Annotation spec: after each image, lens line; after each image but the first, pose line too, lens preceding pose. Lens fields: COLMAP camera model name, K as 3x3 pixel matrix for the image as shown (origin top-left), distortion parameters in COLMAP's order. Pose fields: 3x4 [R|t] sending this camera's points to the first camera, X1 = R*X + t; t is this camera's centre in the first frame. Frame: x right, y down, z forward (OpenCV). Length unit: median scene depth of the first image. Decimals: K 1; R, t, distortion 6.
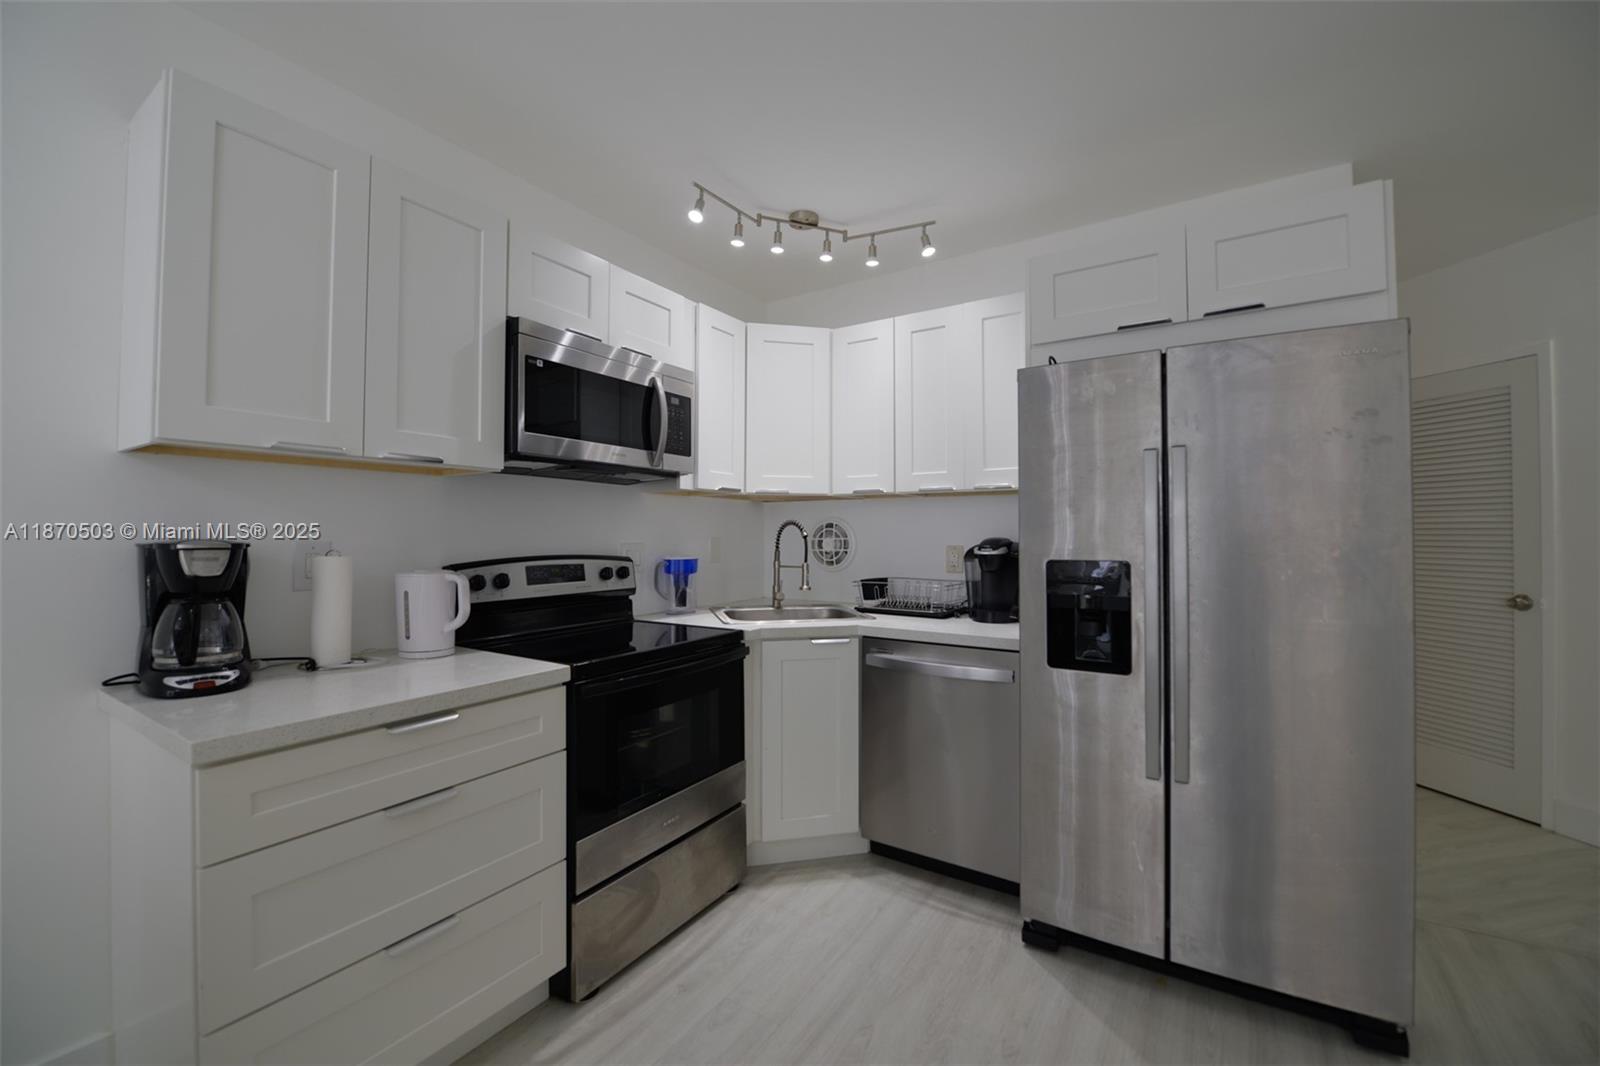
lens RADIAL K [[645.3, 0, 786.8], [0, 645.3, 524.5], [0, 0, 1]] dist [-0.015189, -0.001629]
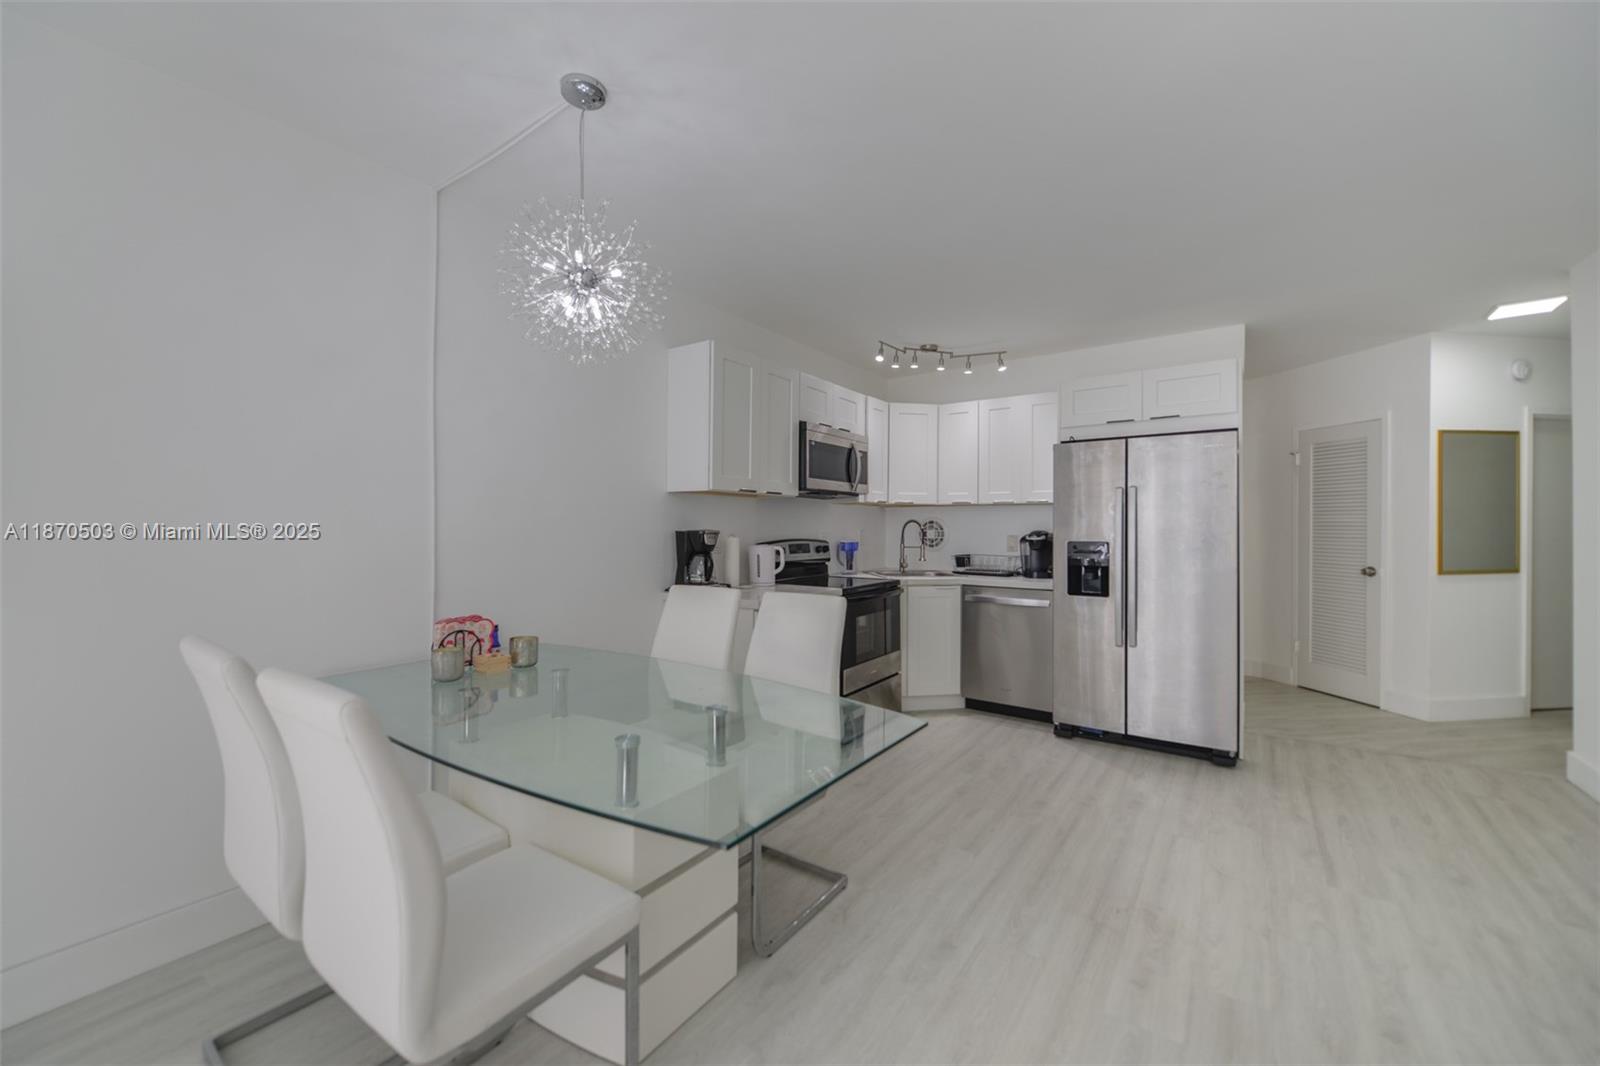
lens RADIAL K [[625.2, 0, 785.8], [0, 625.2, 527.1], [0, 0, 1]] dist [0.001756, -0.000870]
pose [[0.998732, 0.003757, -0.050201, -0.329345], [-0.002975, 0.999873, 0.015643, -0.015050], [0.050253, -0.015474, 0.998617, -0.868055]]
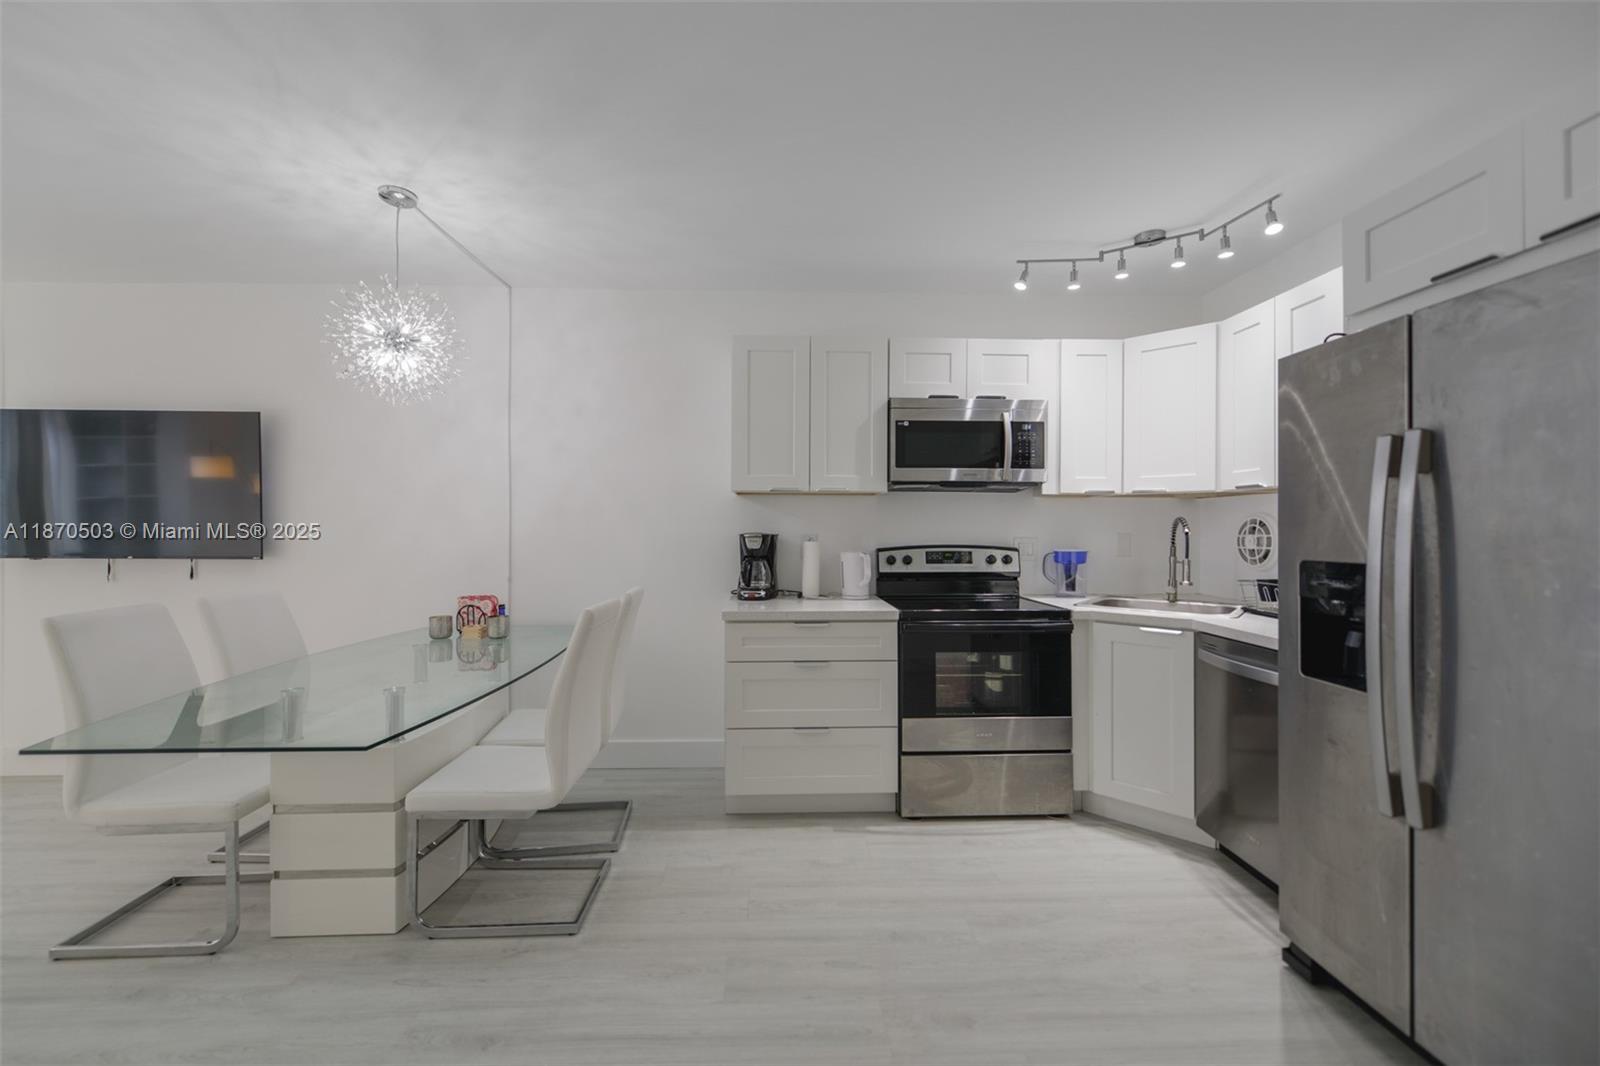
lens RADIAL K [[625.2, 0, 793.5], [0, 625.2, 525.1], [0, 0, 1]] dist [0.001756, -0.000870]
pose [[0.576539, -0.003117, -0.817064, 0.641517], [0.011353, 0.999927, 0.004197, -0.007237], [0.816991, -0.011696, 0.576532, -0.111709]]
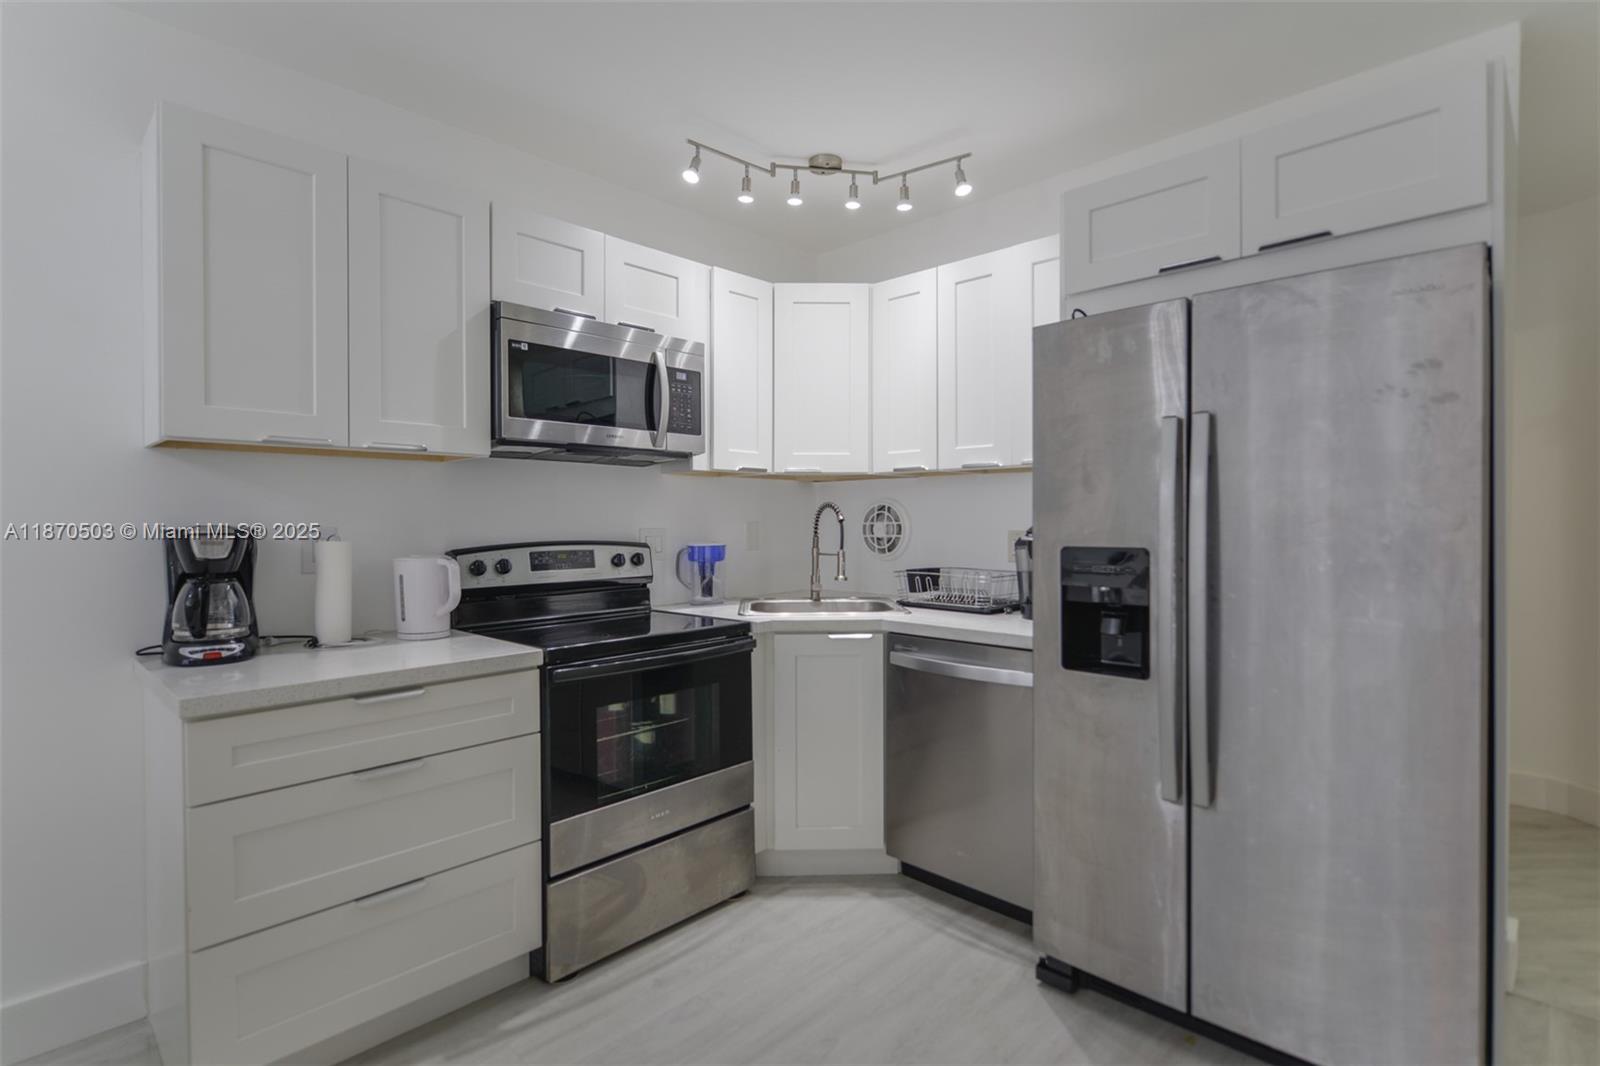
lens RADIAL K [[774.1, 0, 786.5], [0, 774.1, 527.6], [0, 0, 1]] dist [0.002555, -0.001561]
pose [[0.981464, -0.002077, -0.191636, 0.213131], [0.007293, 0.999622, 0.026517, -0.000929], [0.191508, -0.027423, 0.981108, -0.087535]]
